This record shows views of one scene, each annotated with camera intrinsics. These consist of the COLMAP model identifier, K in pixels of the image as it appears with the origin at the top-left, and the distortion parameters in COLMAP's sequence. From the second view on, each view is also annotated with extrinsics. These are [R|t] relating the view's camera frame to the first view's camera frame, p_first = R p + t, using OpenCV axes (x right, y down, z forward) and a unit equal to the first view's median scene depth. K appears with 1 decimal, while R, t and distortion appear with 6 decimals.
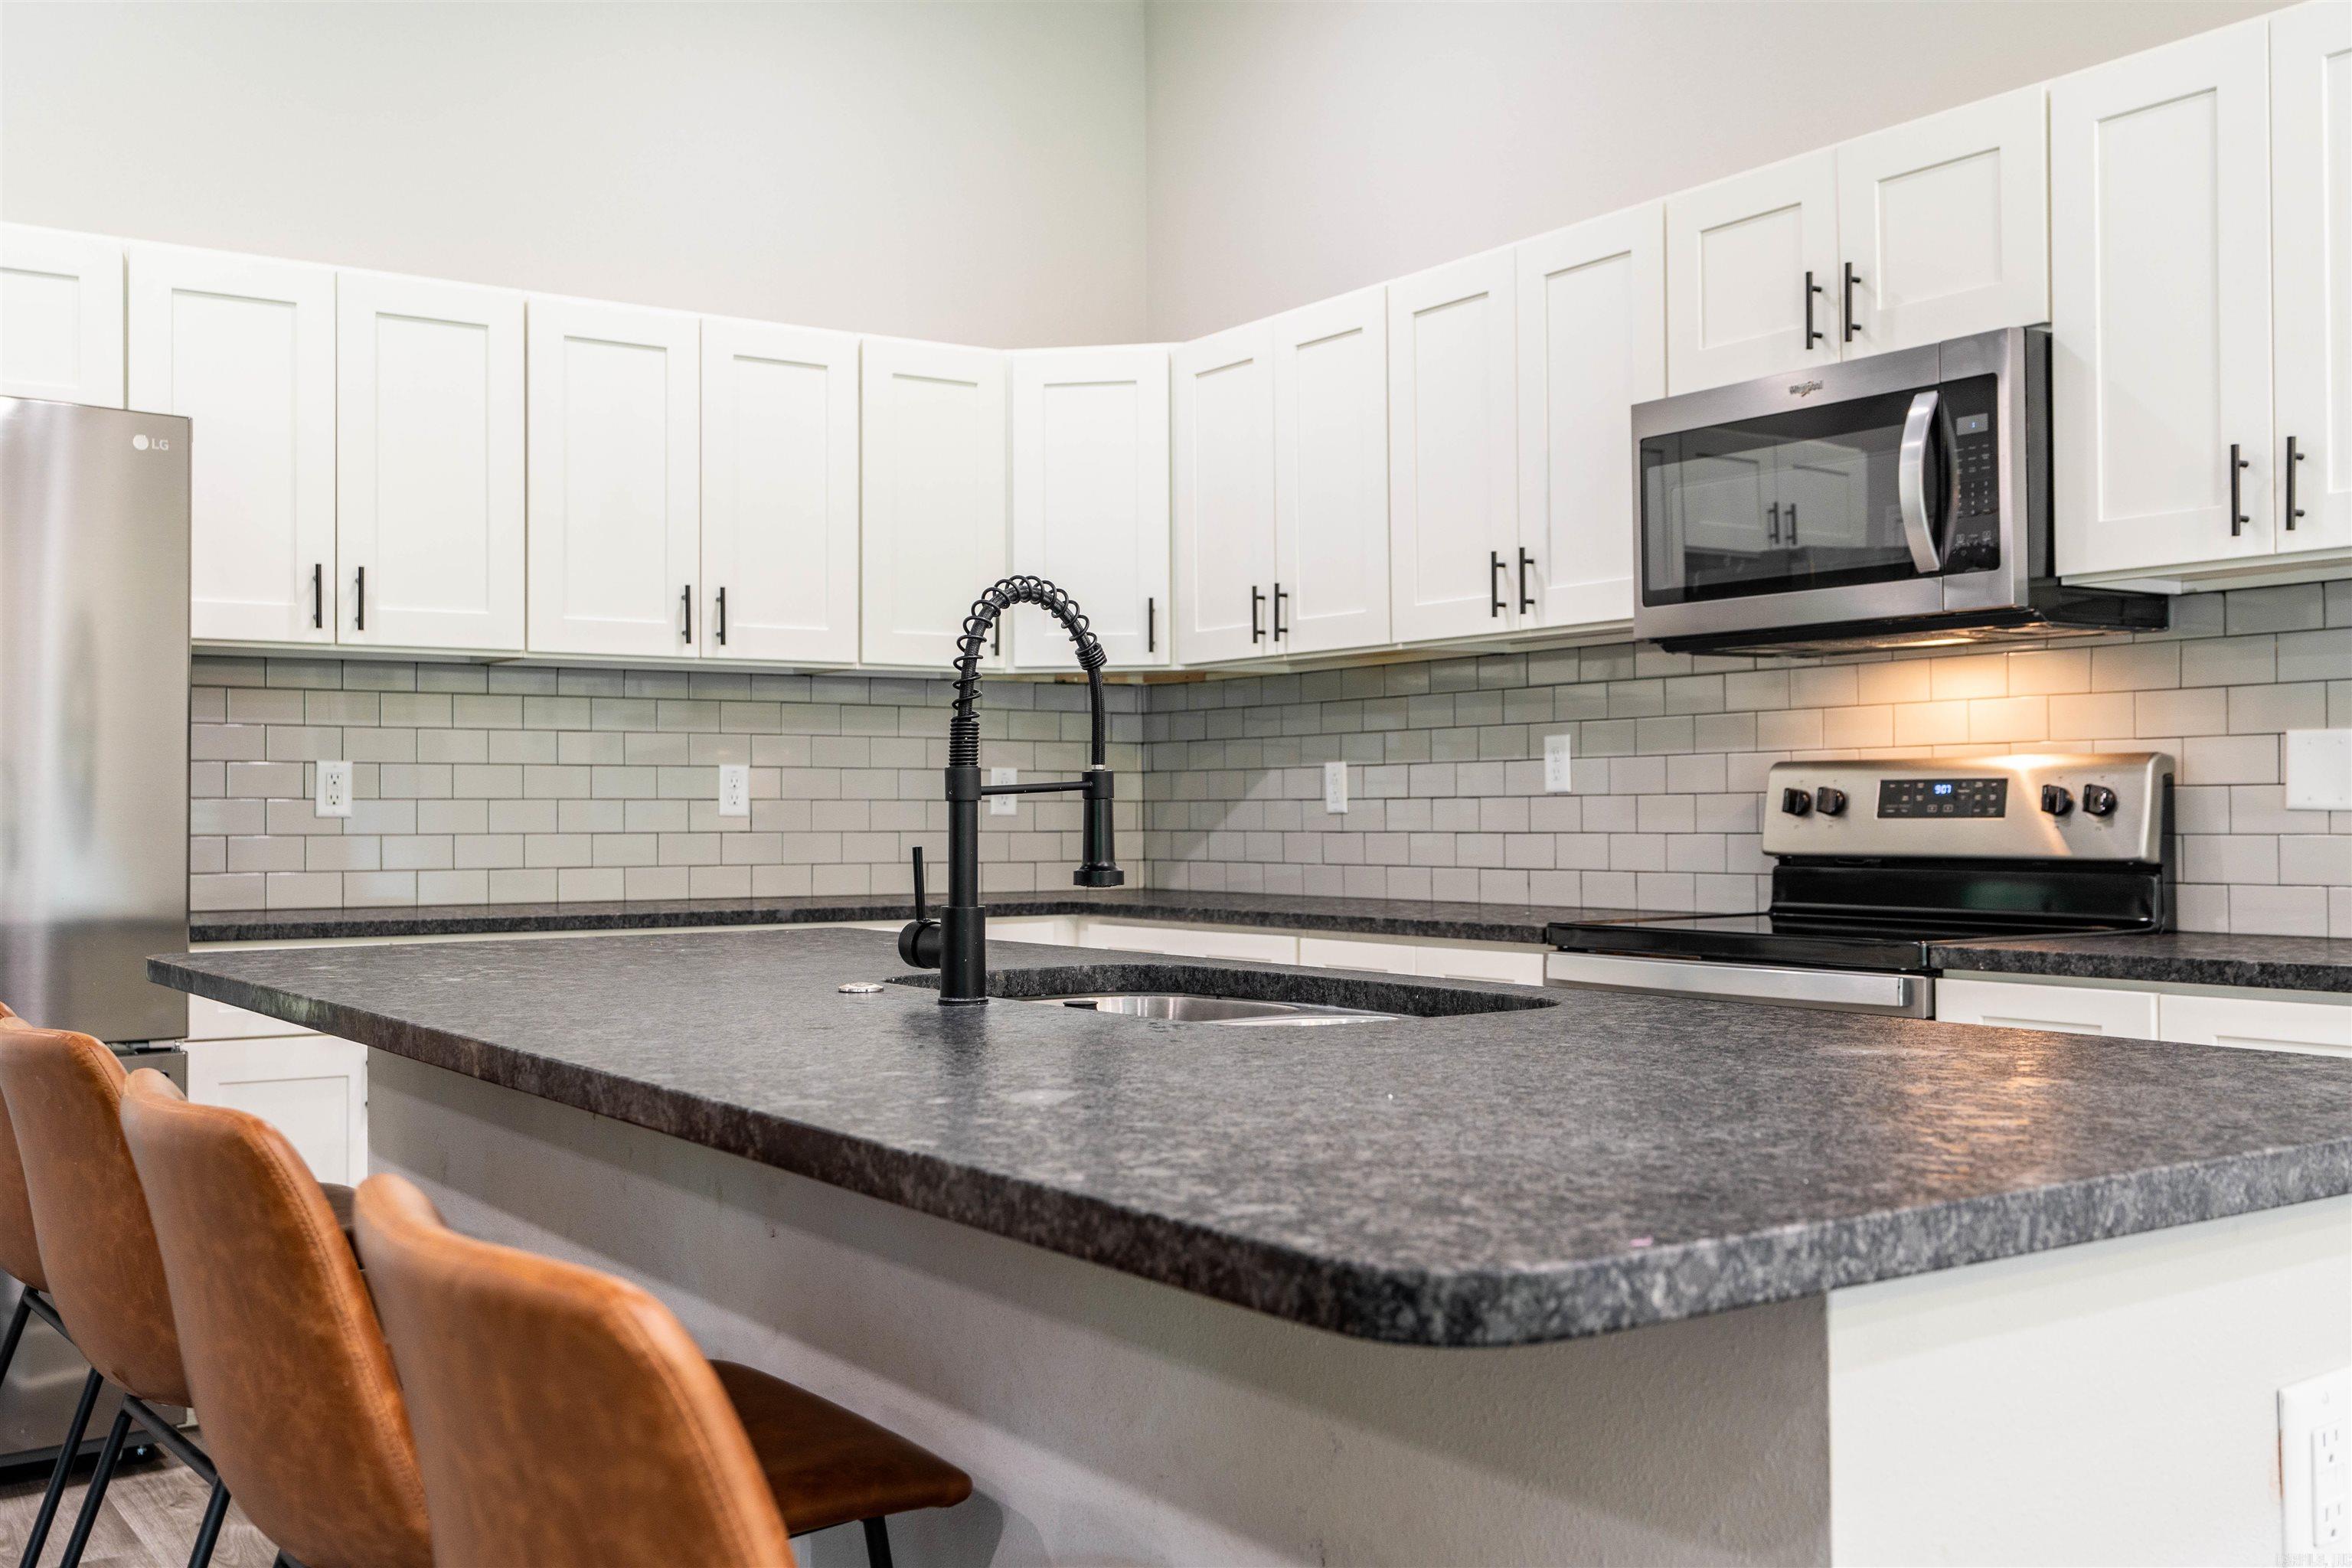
lens RADIAL K [[2284.3, 0, 1171.7], [0, 2284.3, 794.1], [0, 0, 1]] dist [0.005496, 0.000000]
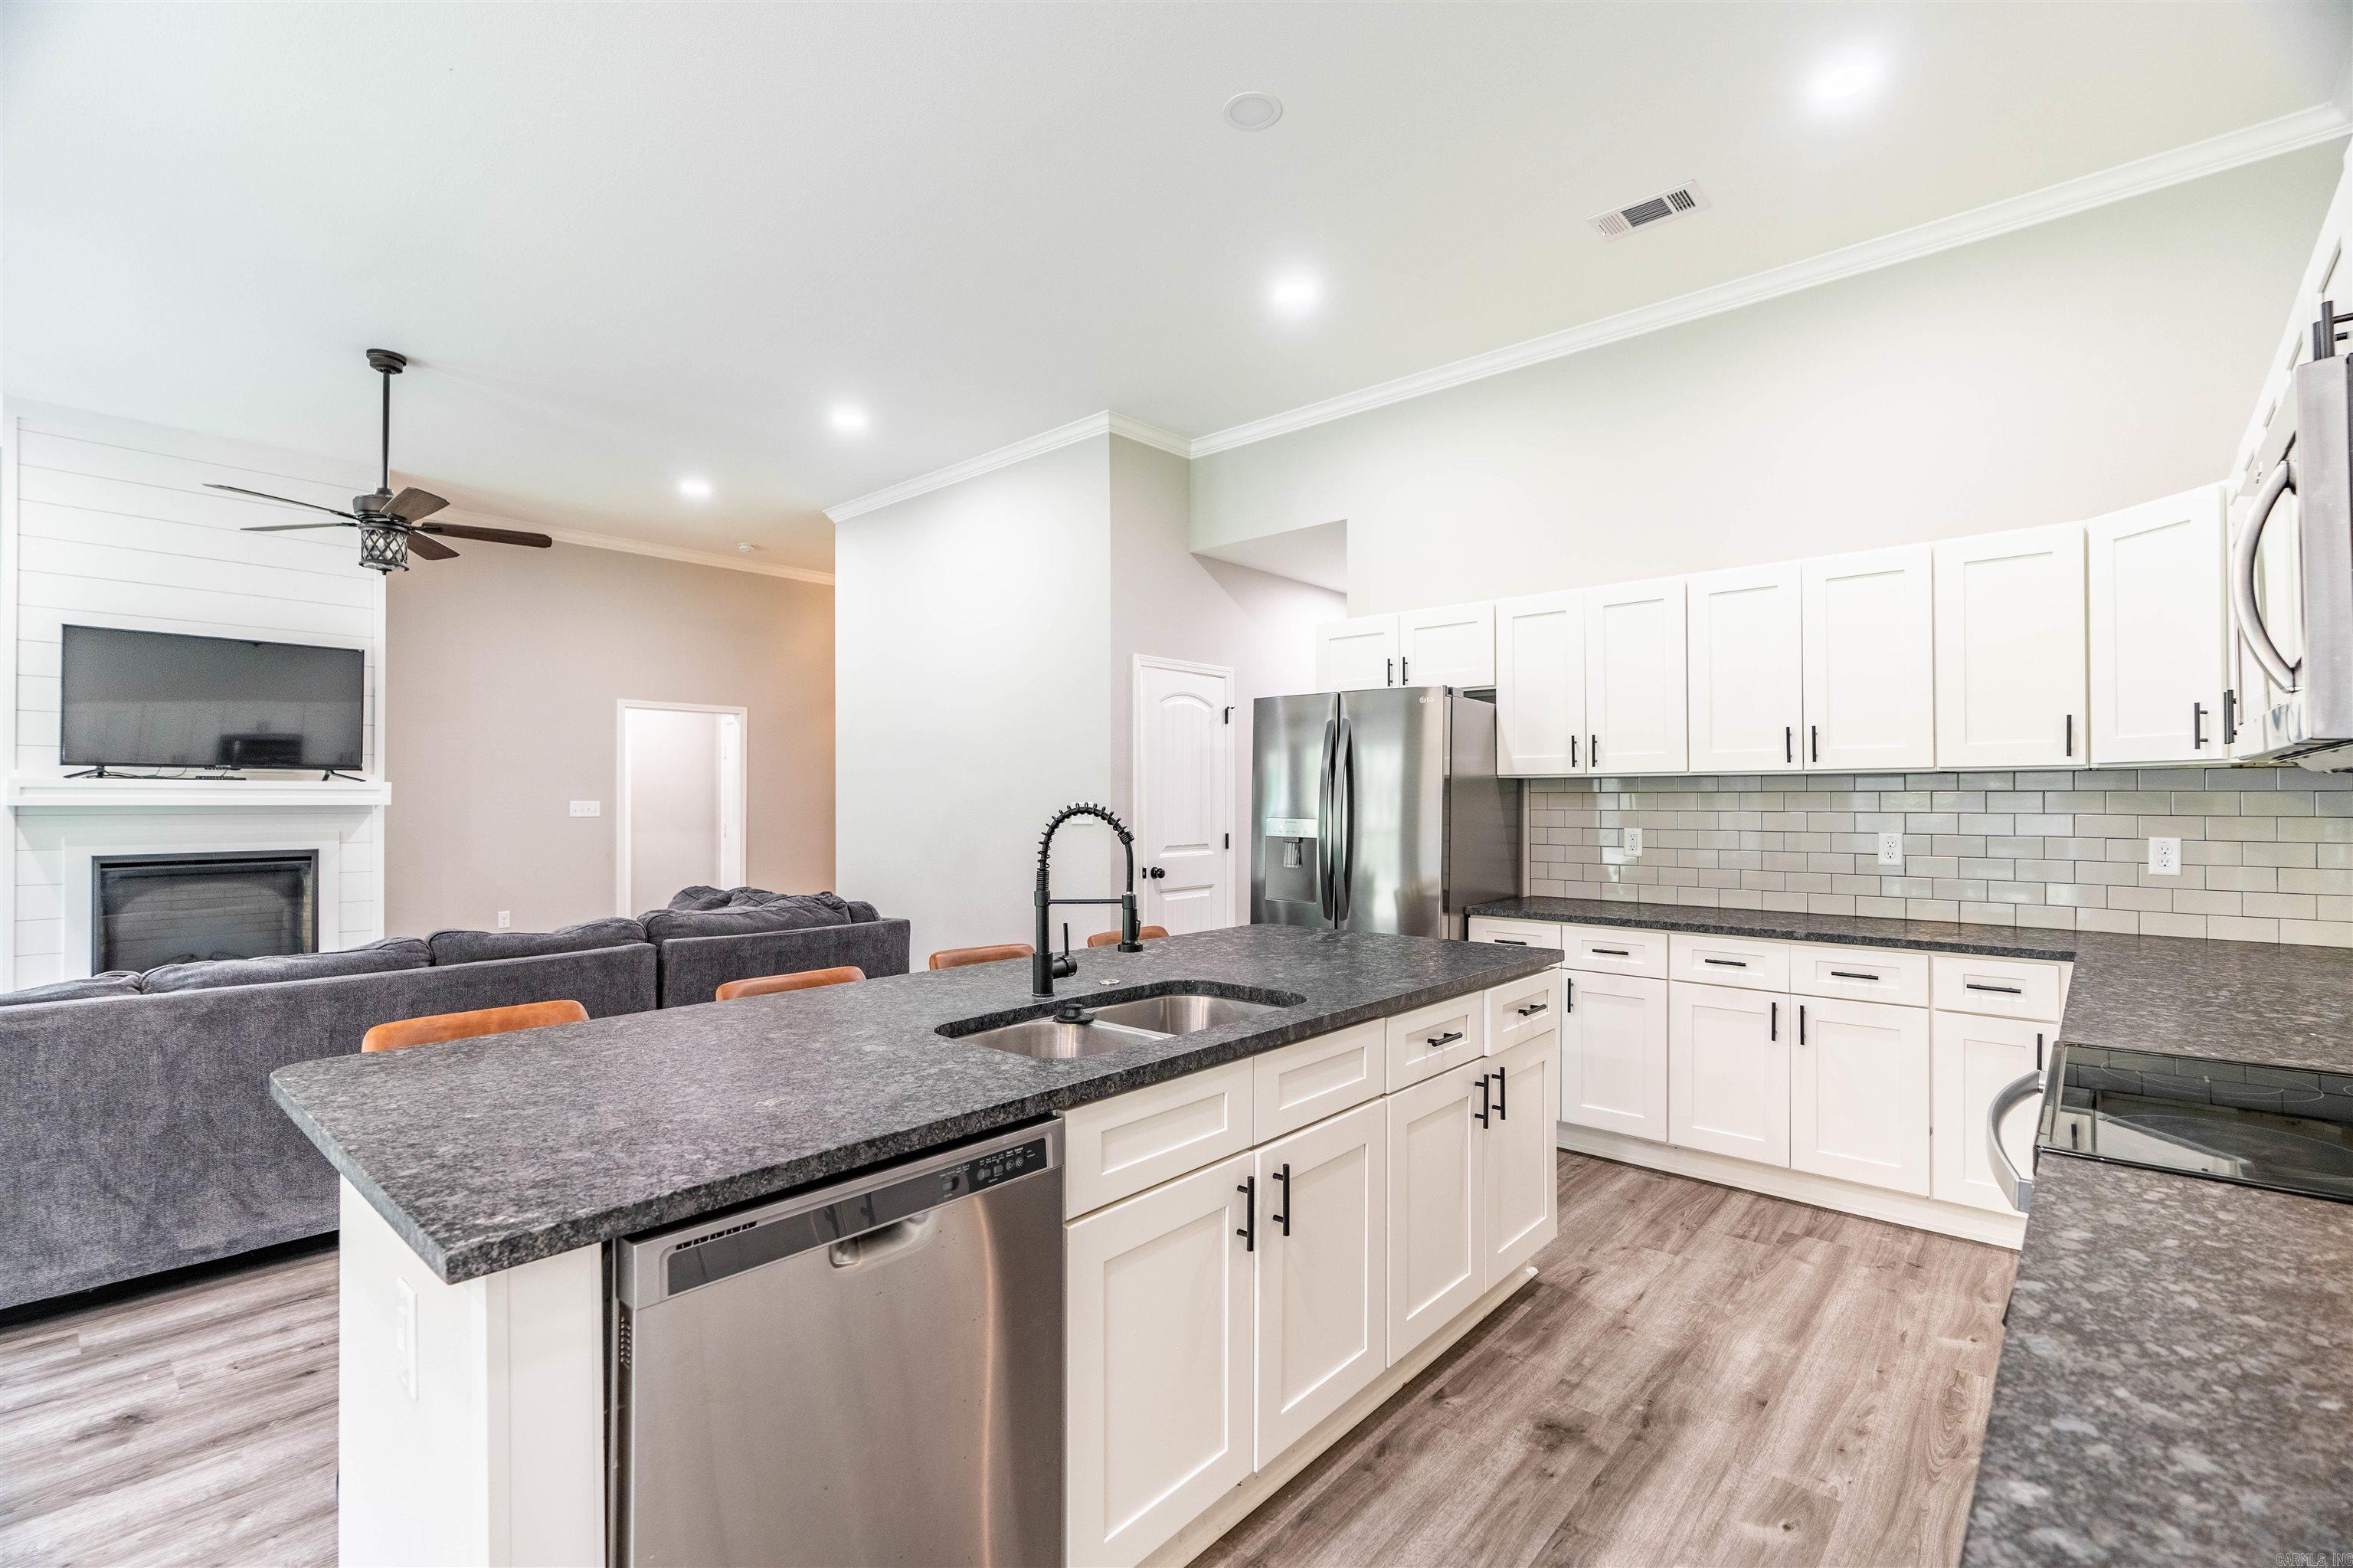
lens RADIAL K [[1071.4, 0, 1168.8], [0, 1071.4, 773.5], [0, 0, 1]] dist [-0.011669, 0.003693]
pose [[0.241521, -0.019353, -0.970203, 0.538584], [0.008129, 0.999806, -0.017920, -0.060003], [0.970362, -0.003559, 0.241631, 0.479050]]
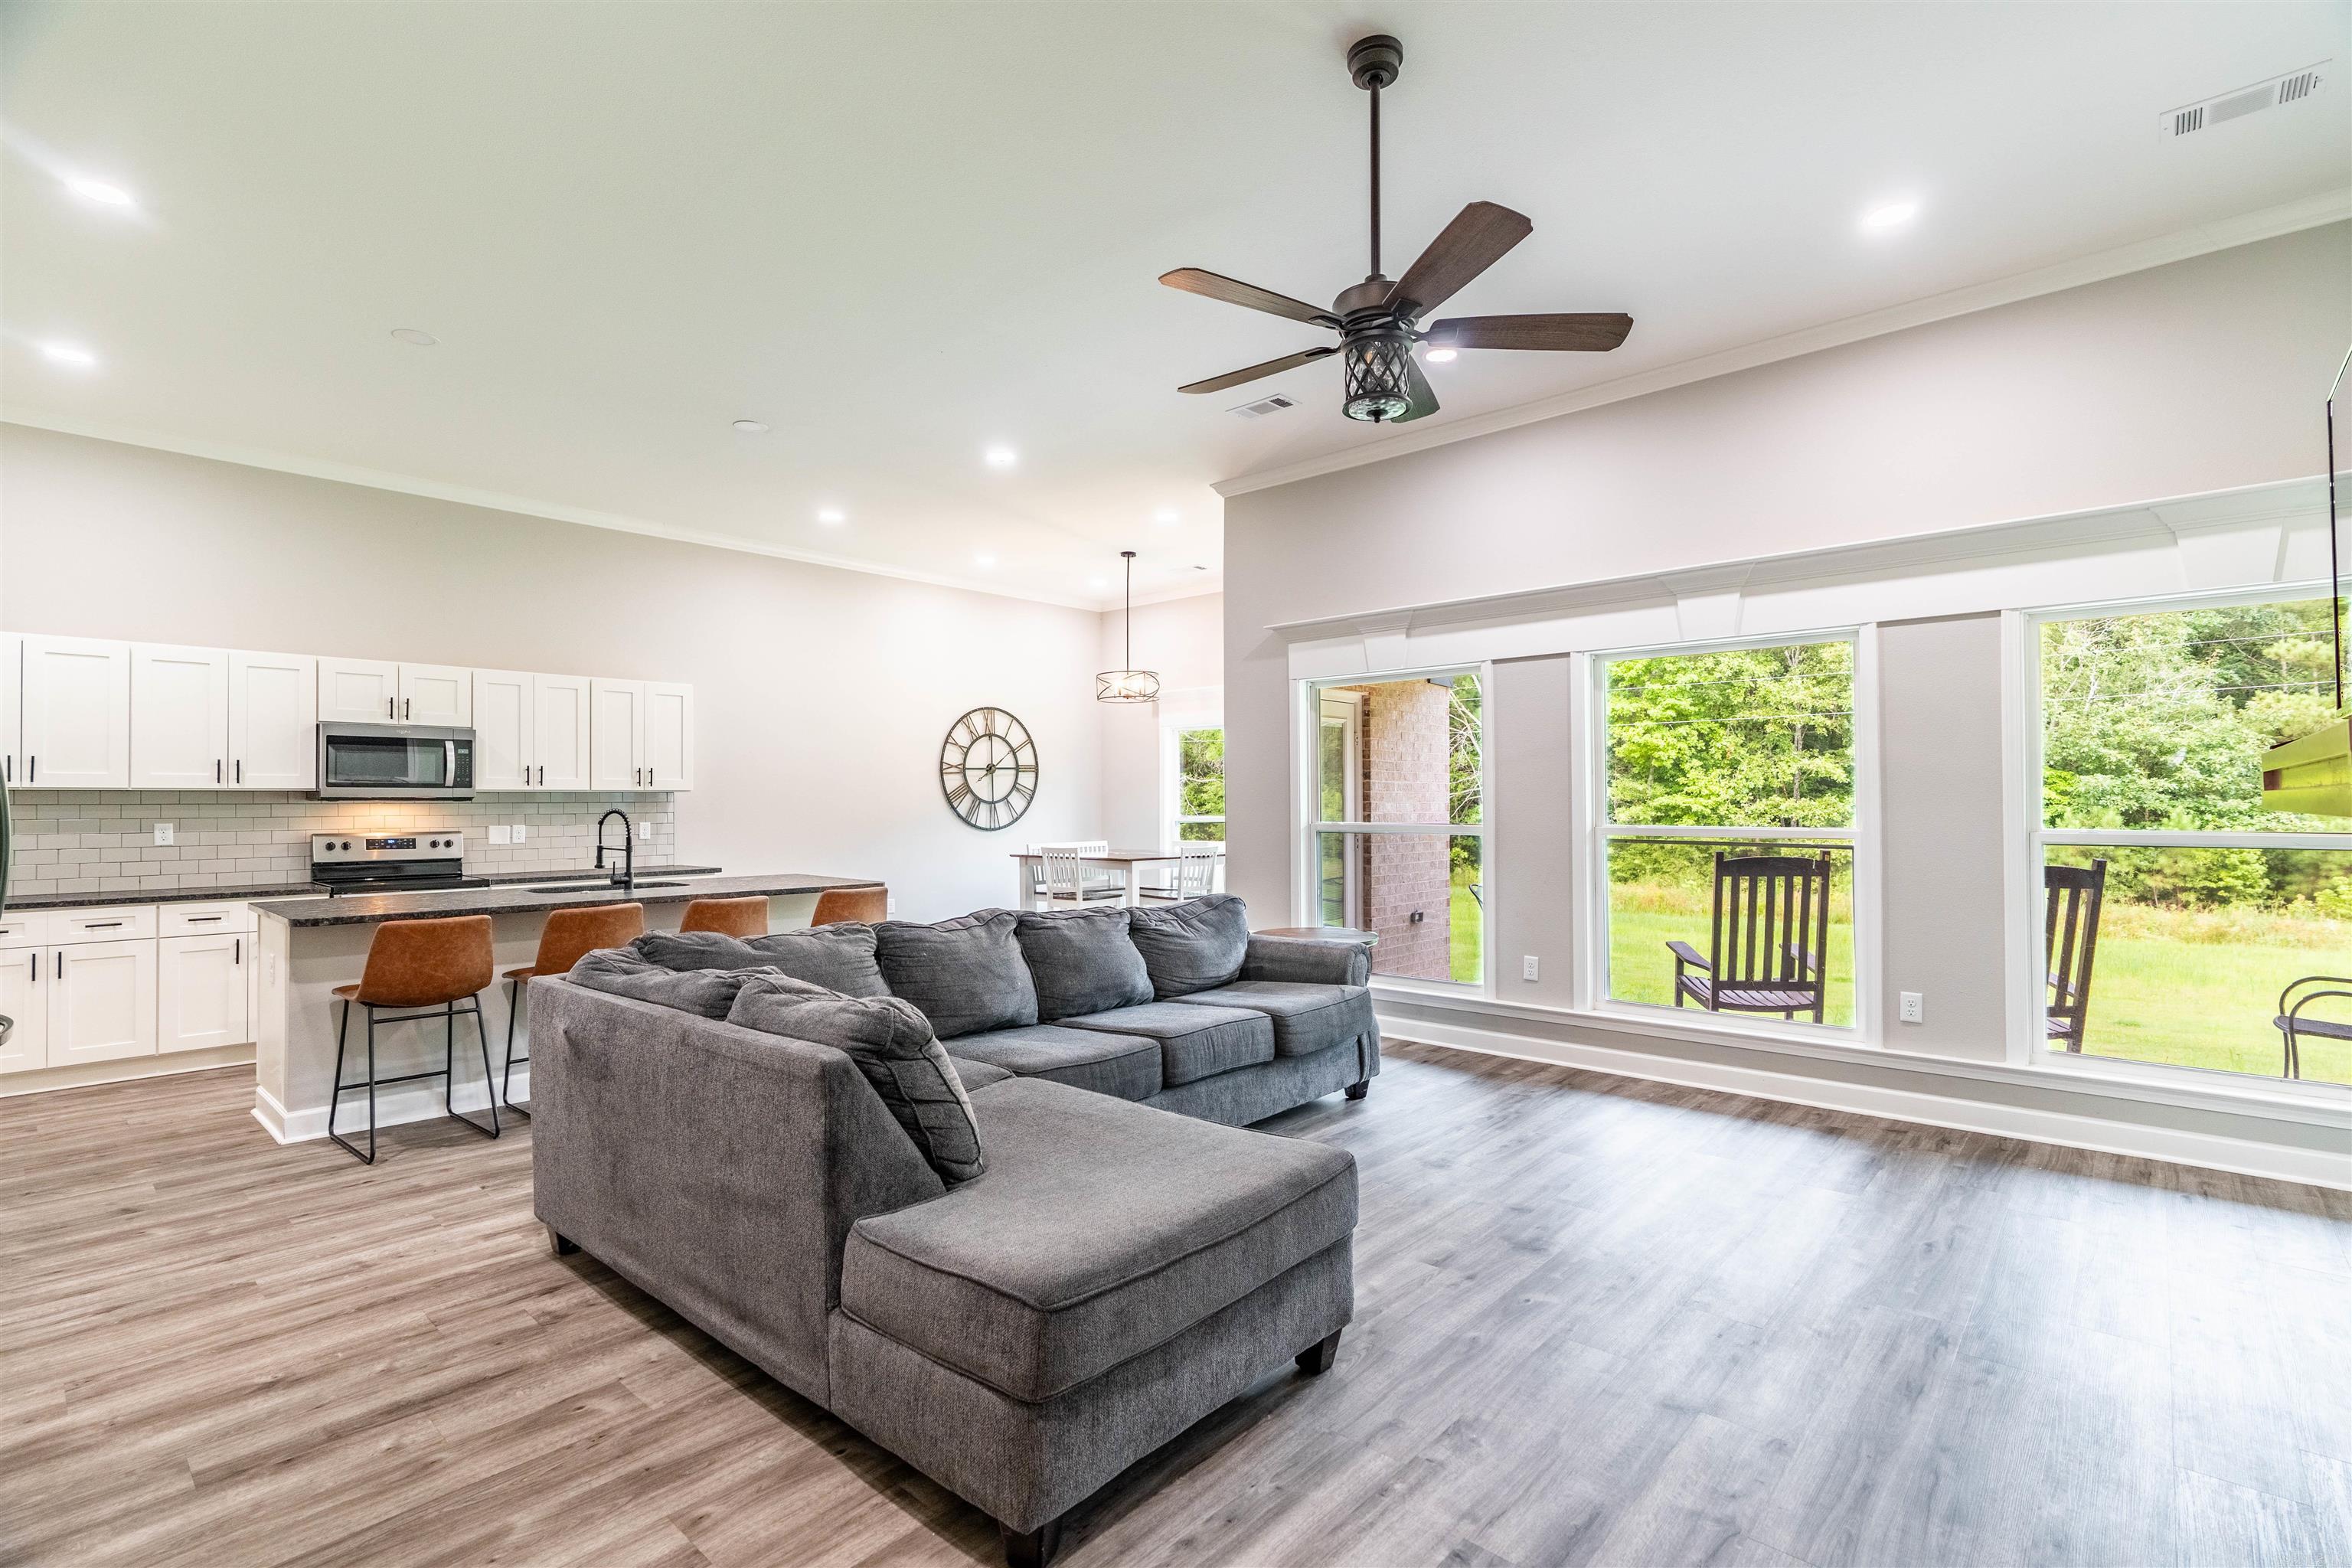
lens RADIAL K [[1070.9, 0, 1183.2], [0, 1070.9, 789.0], [0, 0, 1]] dist [-0.011669, 0.003693]
pose [[-0.242392, 0.018991, 0.969993, -1.574160], [-0.003127, 0.999788, -0.020356, -0.053591], [-0.970173, -0.007967, -0.242281, 0.195181]]
